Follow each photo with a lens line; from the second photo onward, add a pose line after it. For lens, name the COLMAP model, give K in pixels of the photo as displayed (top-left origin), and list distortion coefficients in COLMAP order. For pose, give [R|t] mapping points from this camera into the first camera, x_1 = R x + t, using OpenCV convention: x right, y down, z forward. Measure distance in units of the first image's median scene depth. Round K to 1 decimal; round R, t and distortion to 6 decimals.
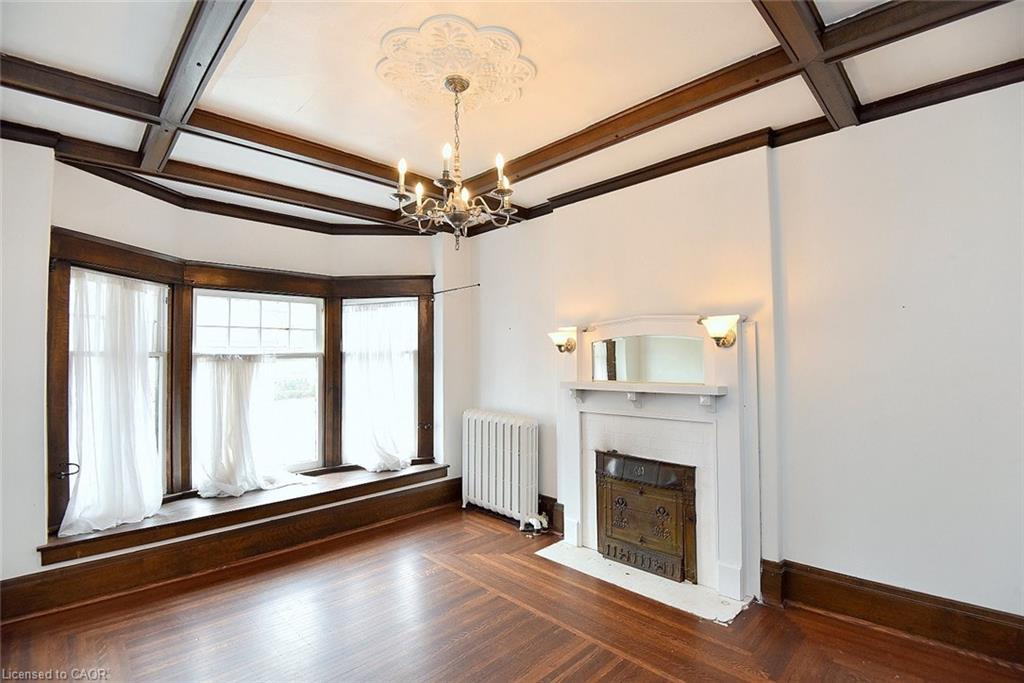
lens RADIAL K [[478.2, 0, 511.0], [0, 478.2, 337.3], [0, 0, 1]] dist [-0.026220, -0.004850]
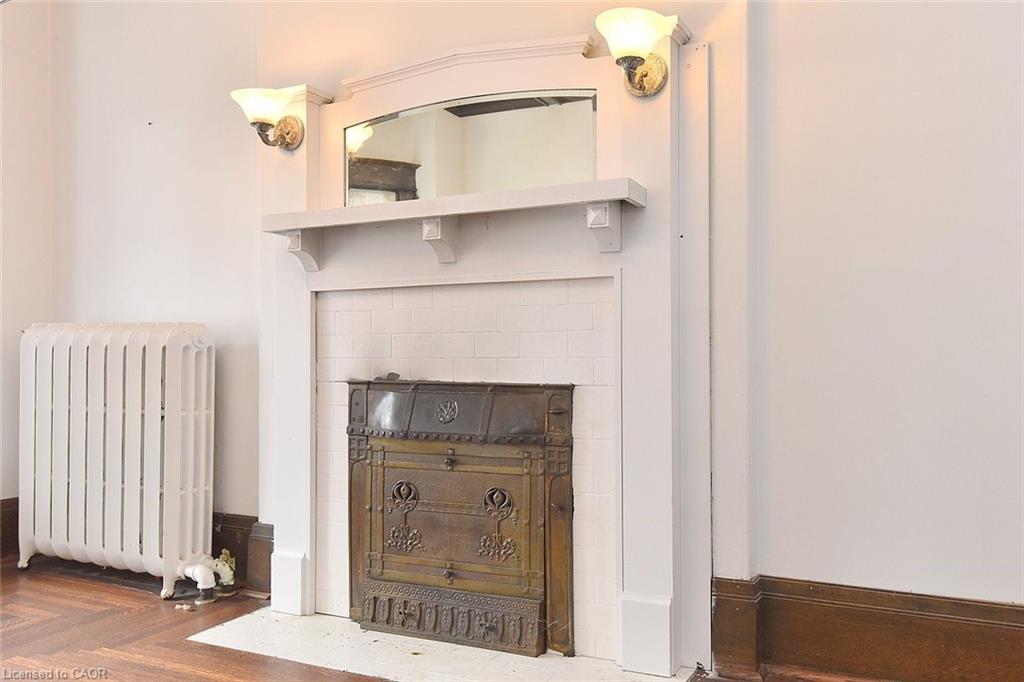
lens RADIAL K [[857.8, 0, 519.6], [0, 857.8, 348.8], [0, 0, 1]] dist [0.037768, -0.029886]
pose [[0.947429, 0.008979, 0.319841, 0.082172], [-0.018754, 0.999446, 0.027494, 0.196146], [-0.319417, -0.032047, 0.947072, 0.248650]]
